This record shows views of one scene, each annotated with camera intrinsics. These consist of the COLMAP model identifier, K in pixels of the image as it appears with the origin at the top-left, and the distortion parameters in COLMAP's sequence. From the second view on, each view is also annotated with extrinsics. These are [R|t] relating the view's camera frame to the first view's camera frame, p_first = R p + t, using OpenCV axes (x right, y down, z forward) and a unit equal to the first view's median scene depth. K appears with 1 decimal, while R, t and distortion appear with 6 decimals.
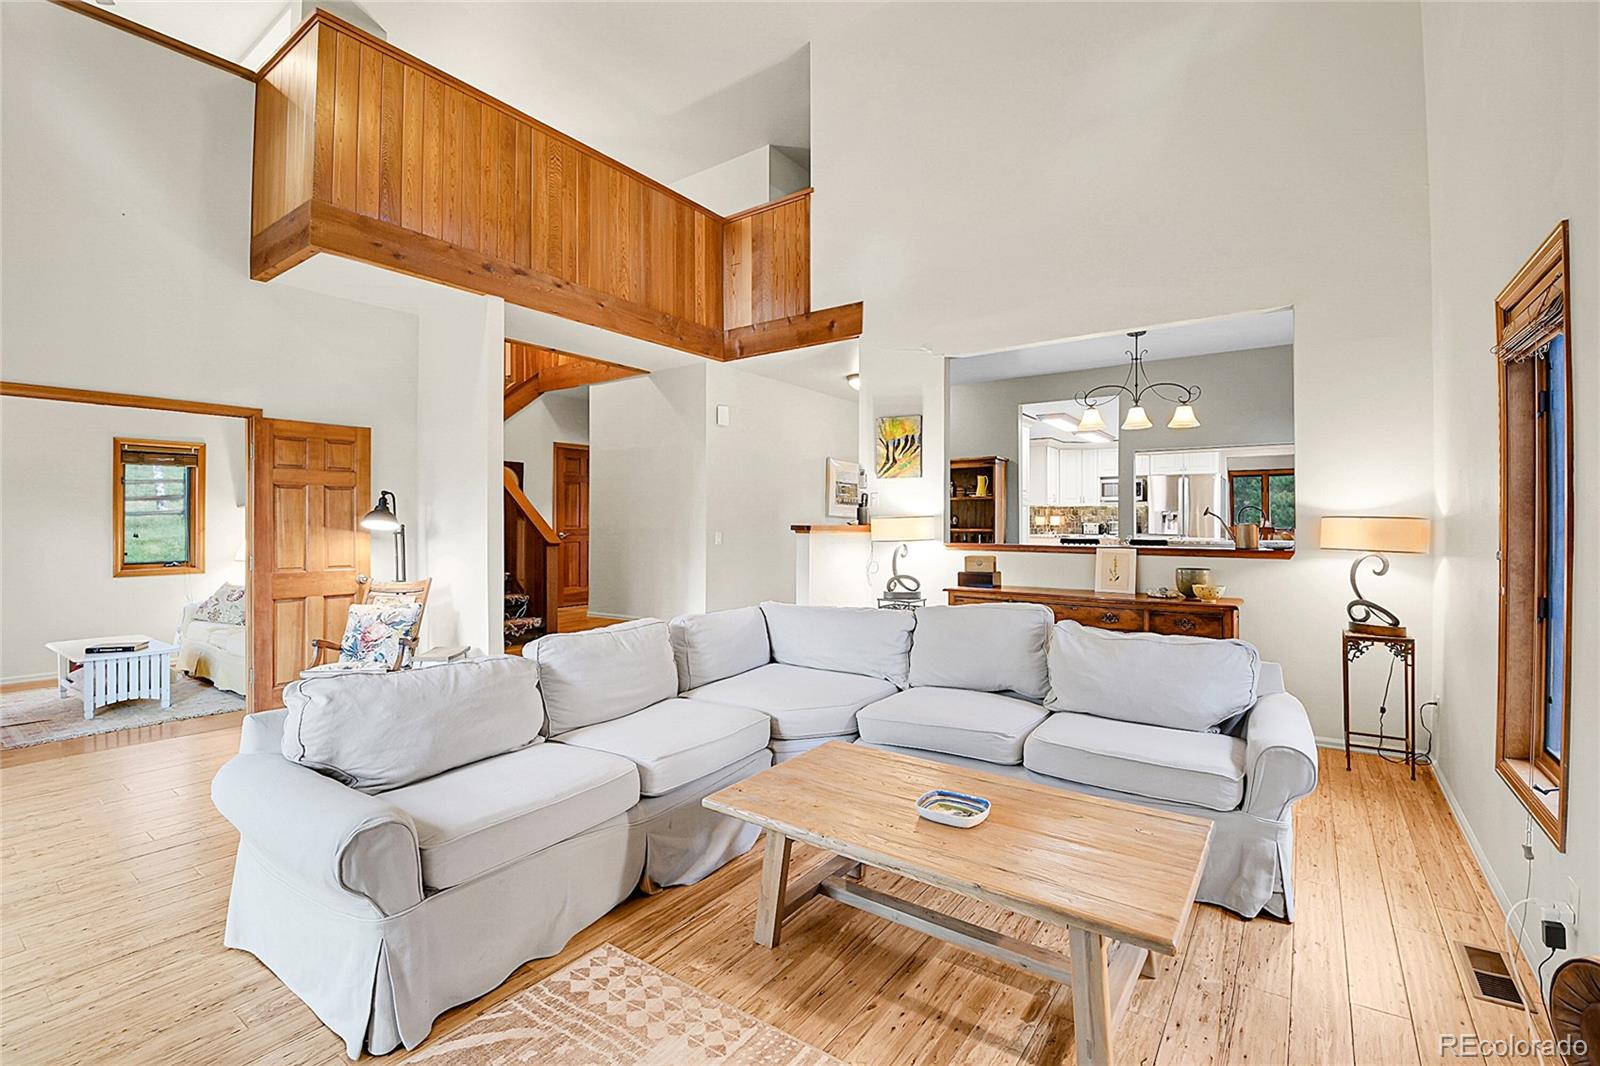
lens RADIAL K [[698.3, 0, 802.1], [0, 698.3, 523.4], [0, 0, 1]] dist [0.002321, -0.023149]
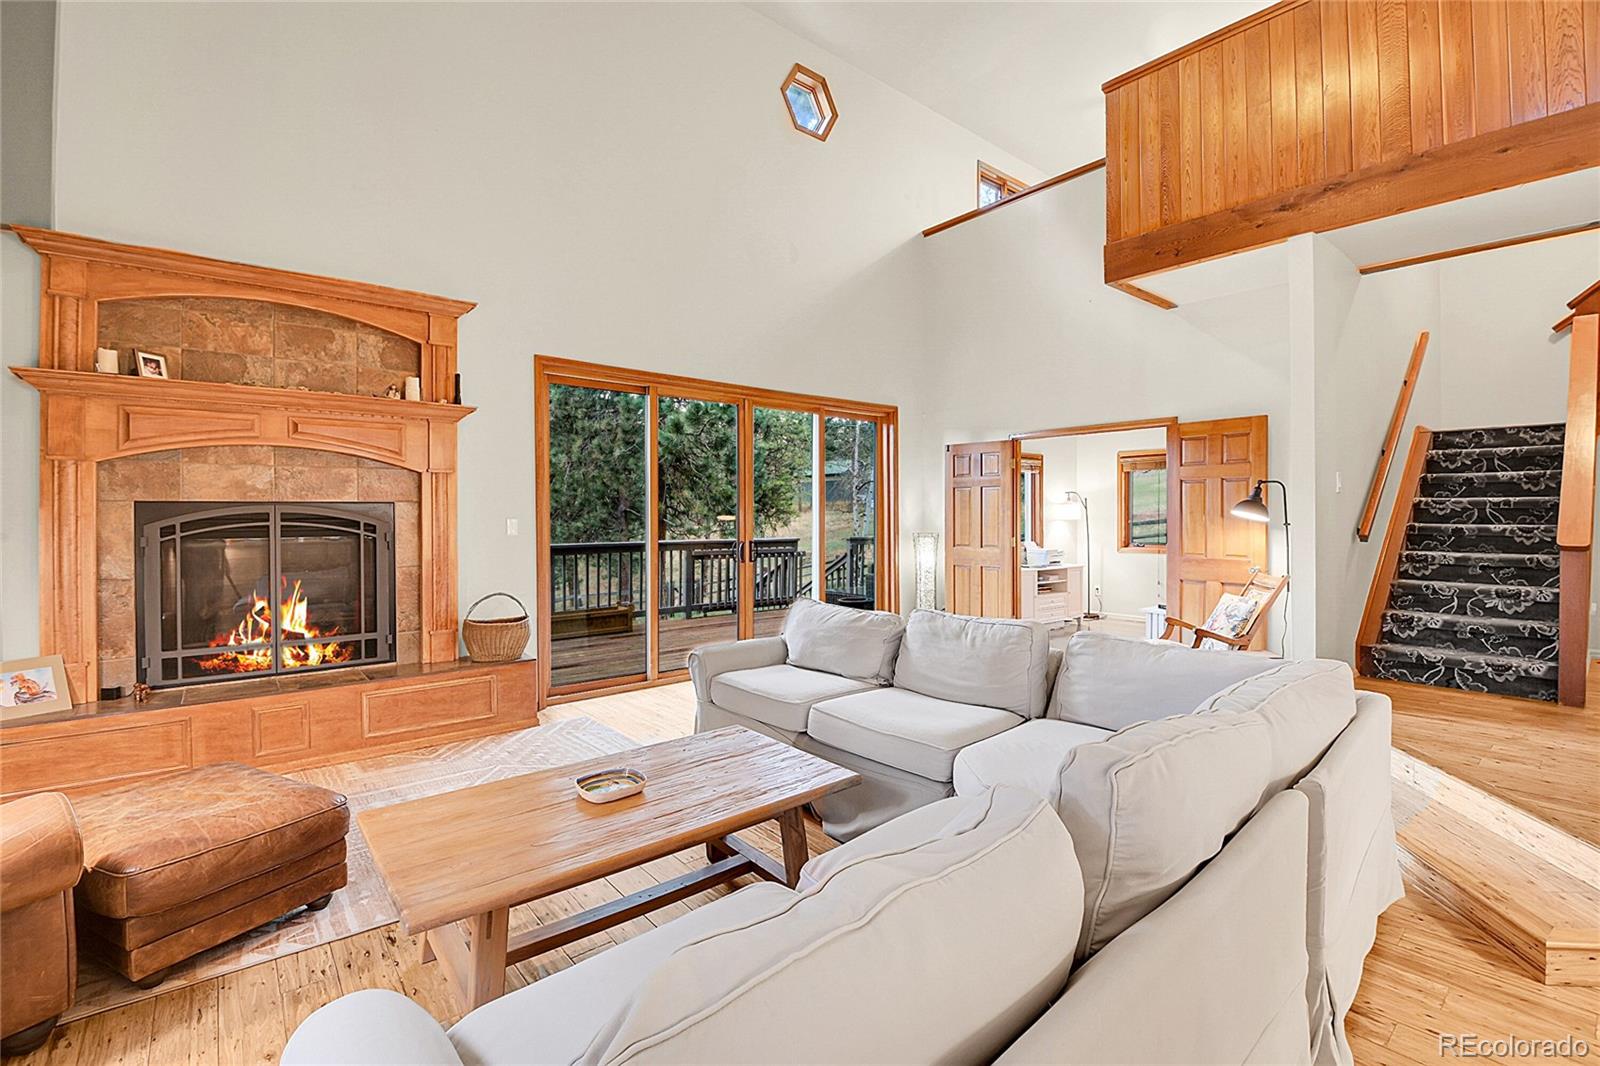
lens RADIAL K [[698.3, 0, 802.1], [0, 698.3, 523.4], [0, 0, 1]] dist [0.002321, -0.023149]
pose [[-0.271768, 0.011266, -0.962297, 0.422388], [0.003197, 0.999937, 0.010804, 0.000859], [0.962358, -0.000140, -0.271786, 0.563502]]
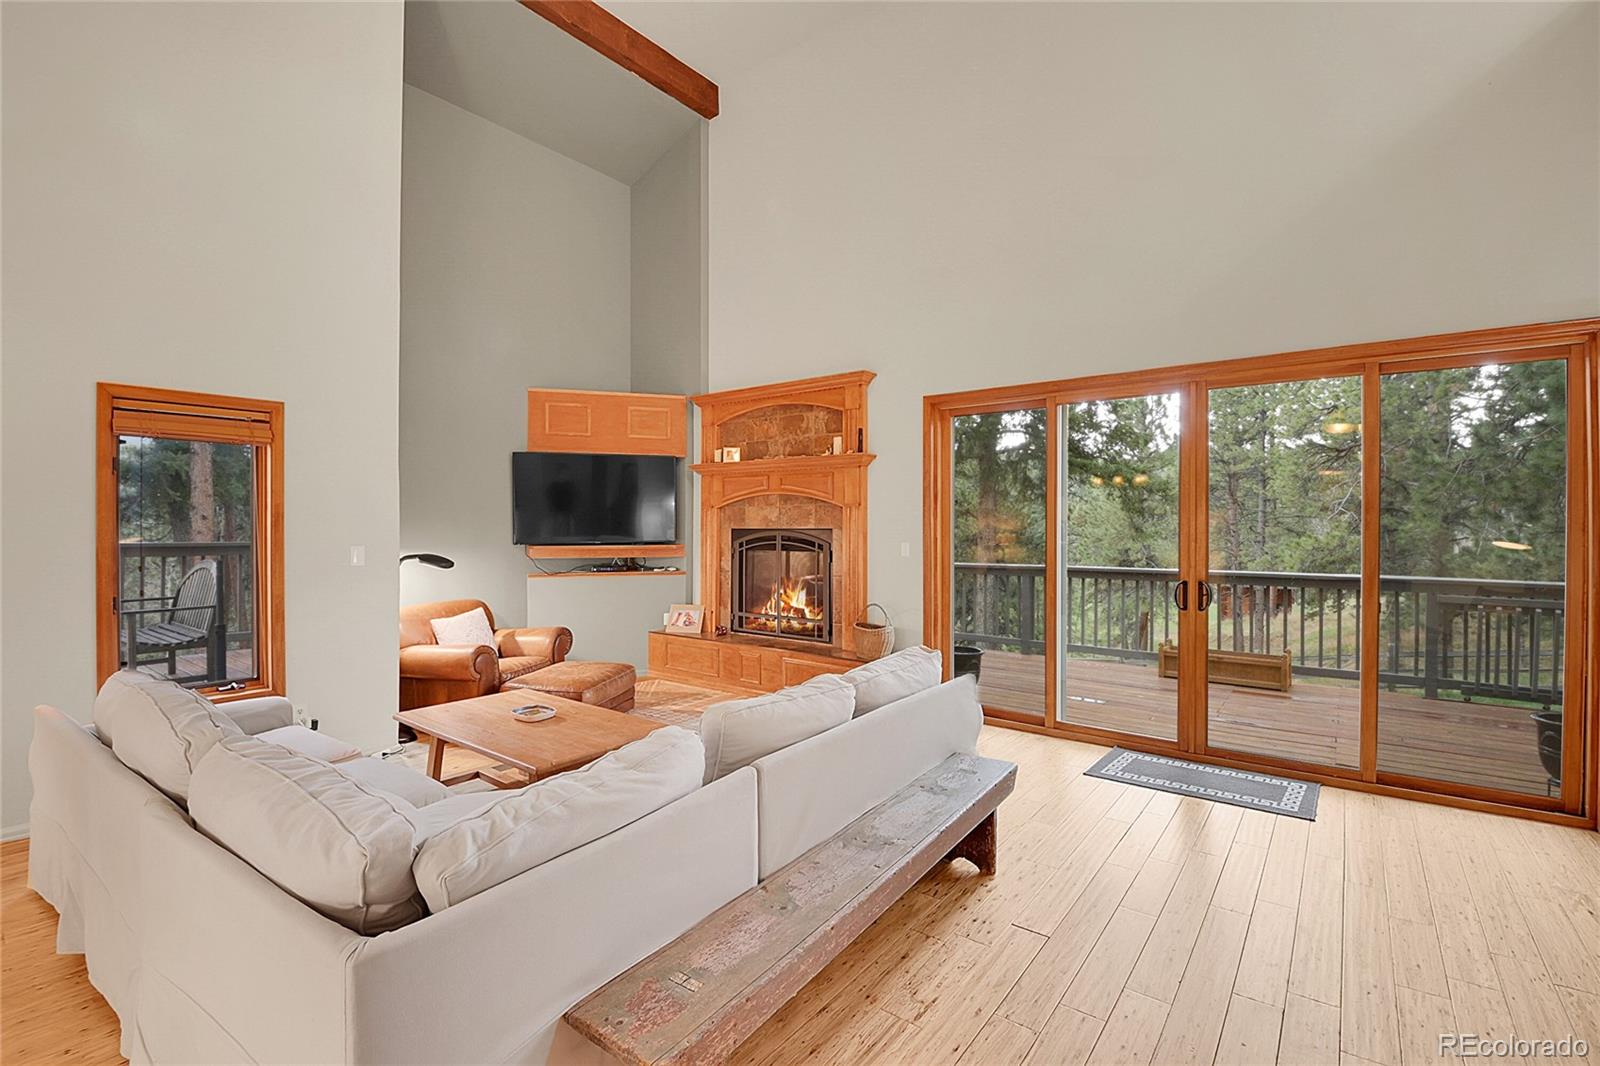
lens RADIAL K [[709.2, 0, 791.8], [0, 709.2, 526.1], [0, 0, 1]] dist [0.006543, -0.020397]
pose [[-0.997855, -0.001517, 0.065446, -0.170829], [-0.001597, 0.999998, -0.001165, -0.016987], [-0.065445, -0.001267, -0.997855, 0.983347]]
